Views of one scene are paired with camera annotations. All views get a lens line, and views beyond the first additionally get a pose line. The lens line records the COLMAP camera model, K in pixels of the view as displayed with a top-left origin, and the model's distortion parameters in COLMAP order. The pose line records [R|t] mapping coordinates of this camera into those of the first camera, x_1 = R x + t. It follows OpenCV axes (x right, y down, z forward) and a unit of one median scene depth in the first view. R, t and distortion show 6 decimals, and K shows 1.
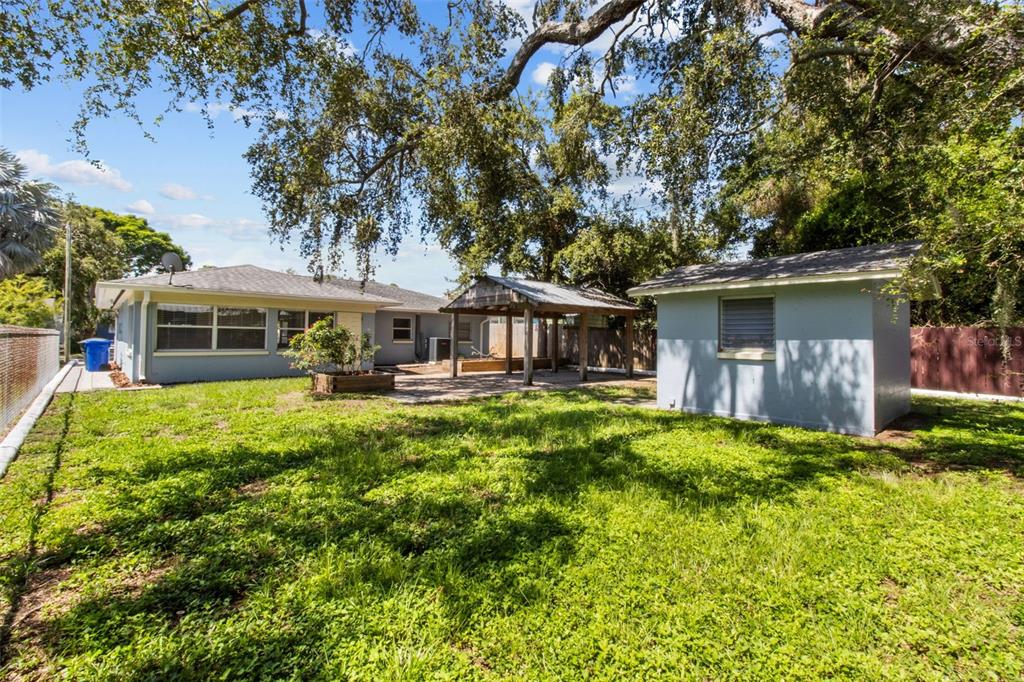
lens RADIAL K [[470.2, 0, 518.9], [0, 470.2, 322.9], [0, 0, 1]] dist [-0.005240, 0.000744]
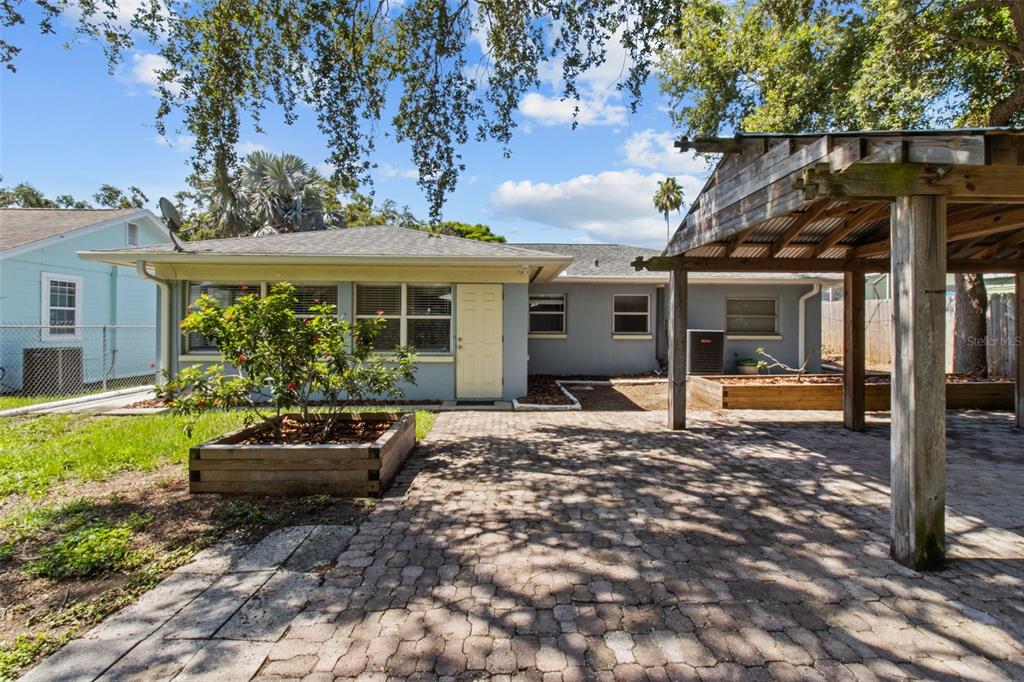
lens RADIAL K [[470.2, 0, 518.9], [0, 470.2, 322.9], [0, 0, 1]] dist [-0.005240, 0.000744]
pose [[0.760643, -0.011477, -0.649069, 0.017370], [0.024705, 0.999631, 0.011276, 0.013417], [0.648700, -0.024612, 0.760646, 0.475120]]
